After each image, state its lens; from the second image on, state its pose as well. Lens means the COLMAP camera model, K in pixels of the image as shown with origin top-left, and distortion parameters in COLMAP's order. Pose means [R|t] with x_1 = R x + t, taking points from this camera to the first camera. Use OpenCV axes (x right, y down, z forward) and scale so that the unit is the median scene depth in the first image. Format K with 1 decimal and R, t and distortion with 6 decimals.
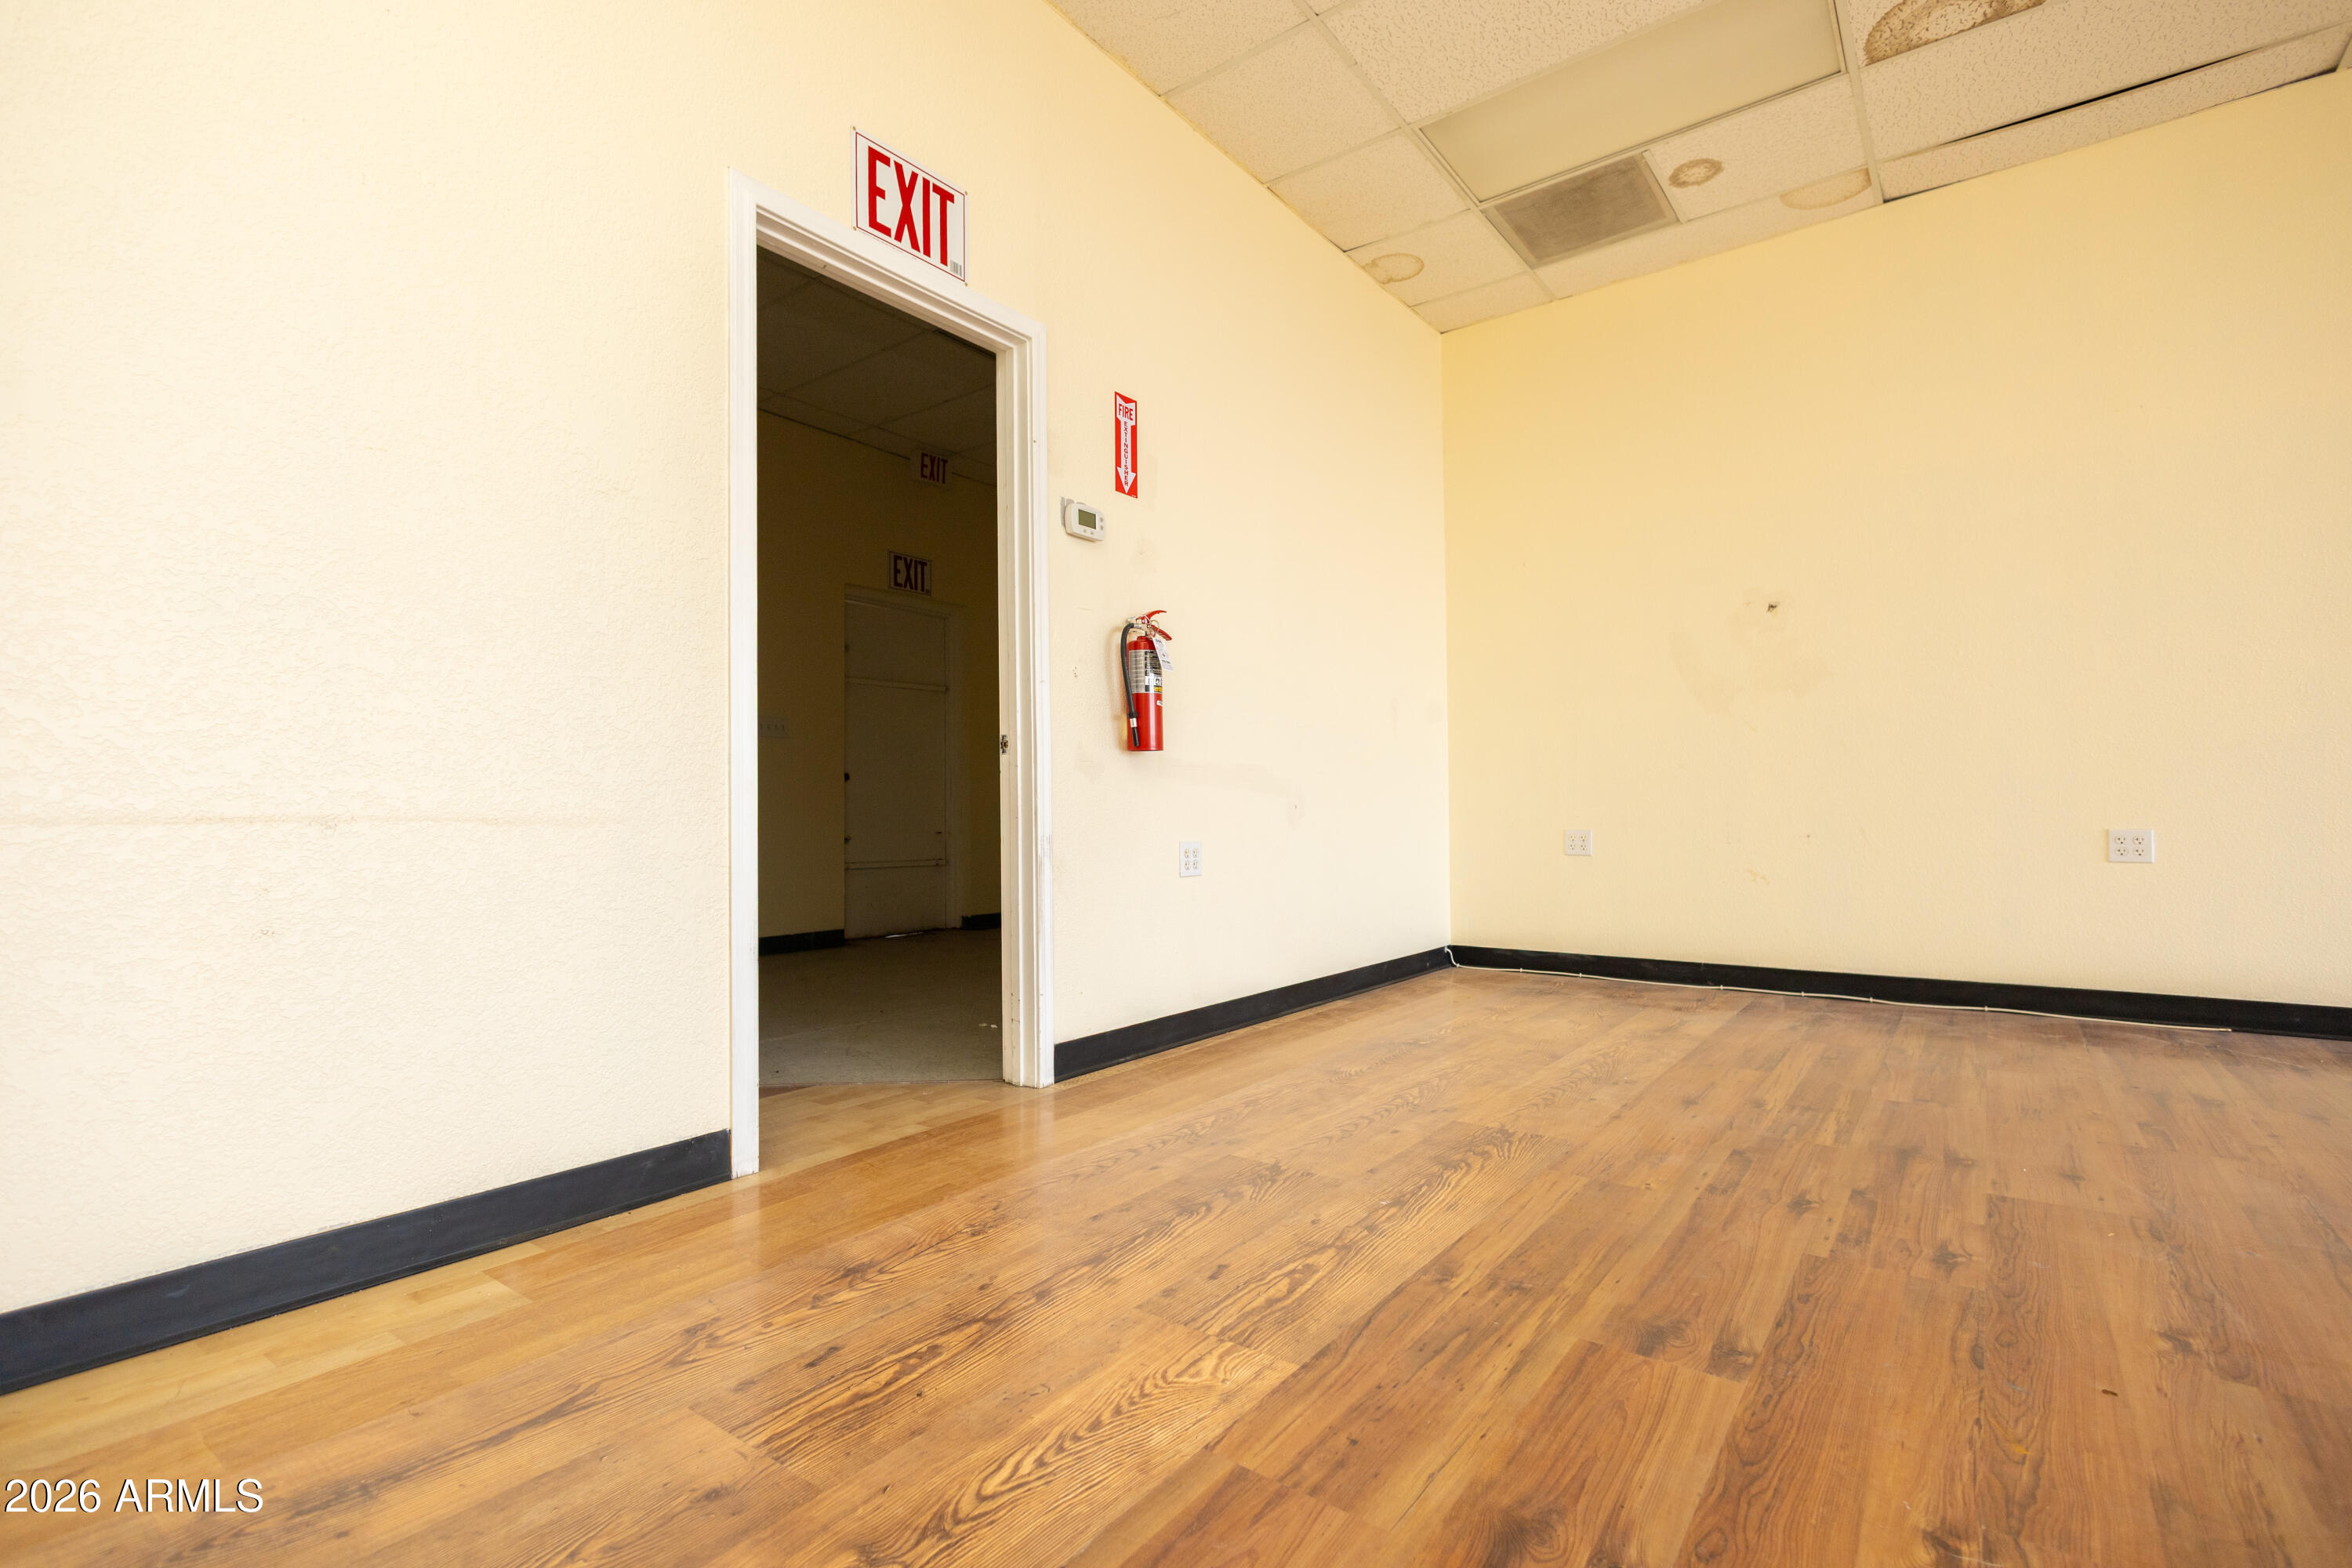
lens RADIAL K [[1073.3, 0, 1176.0], [0, 1073.3, 784.0], [0, 0, 1]] dist [0.014610, -0.006181]
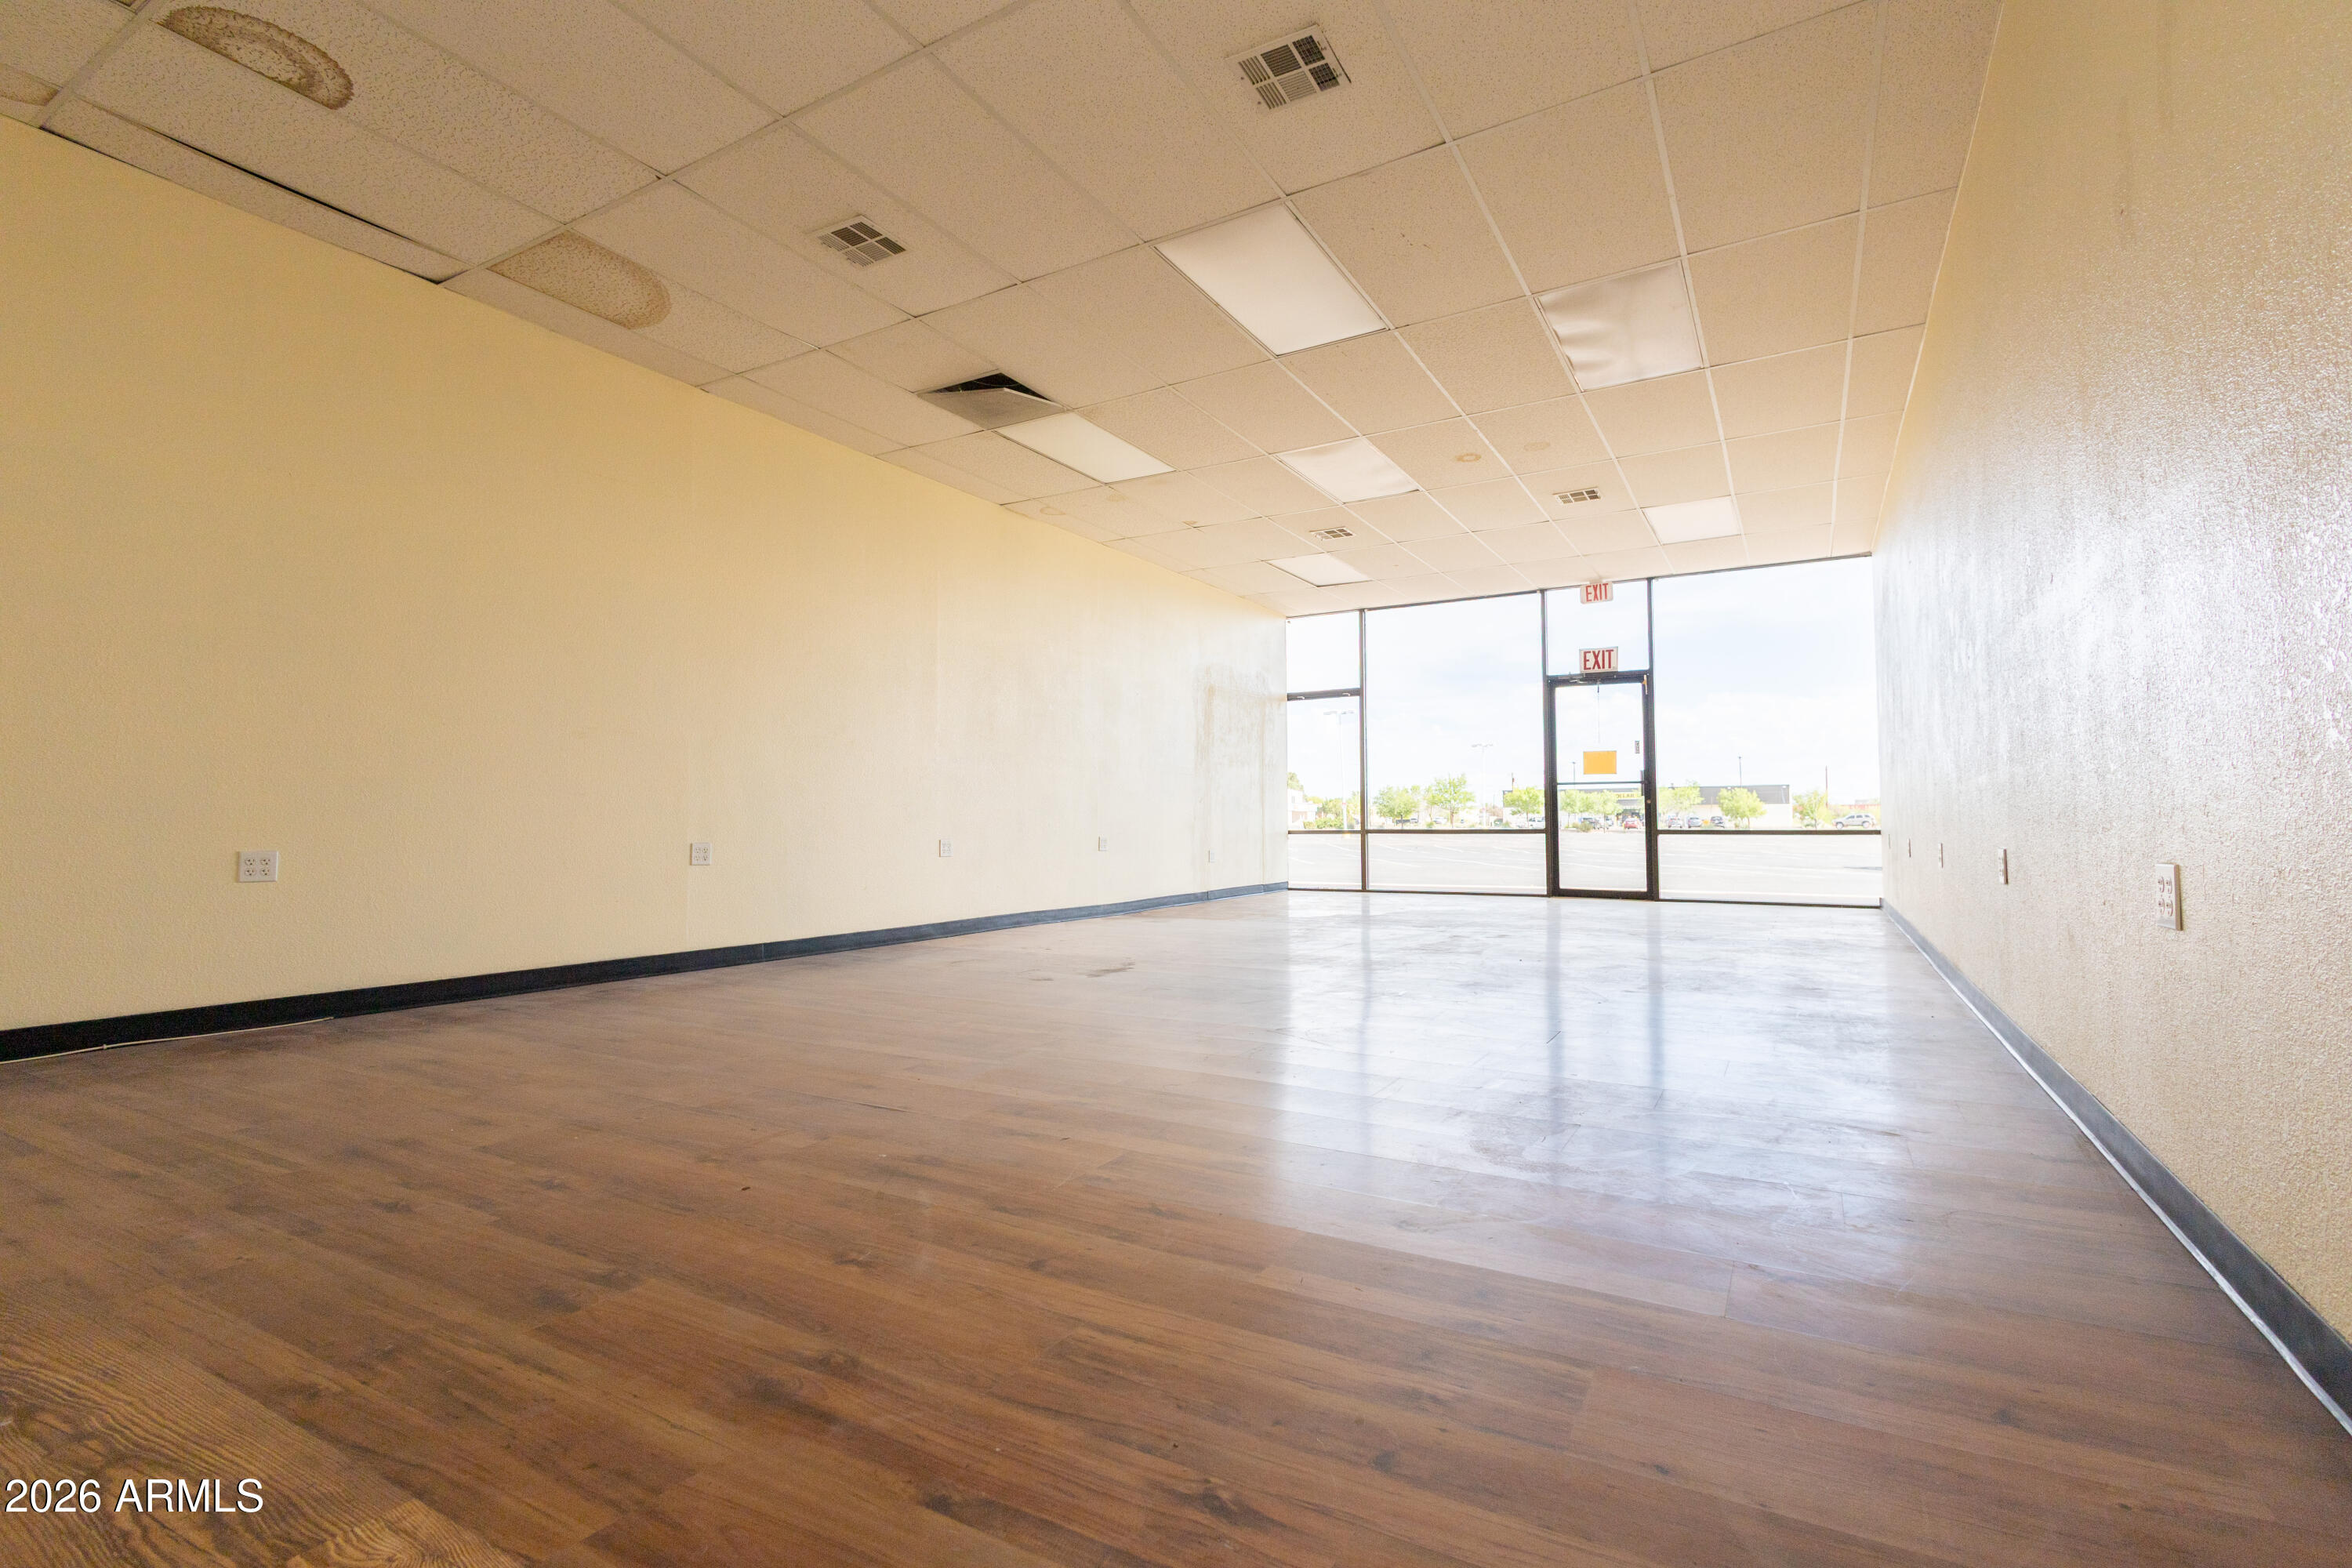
lens RADIAL K [[1073.3, 0, 1176.0], [0, 1073.3, 784.0], [0, 0, 1]] dist [0.014610, -0.006181]
pose [[-0.117084, 0.047877, 0.991967, -0.668125], [-0.023563, 0.998422, -0.050970, 0.016359], [-0.992842, -0.029341, -0.115771, 0.439913]]
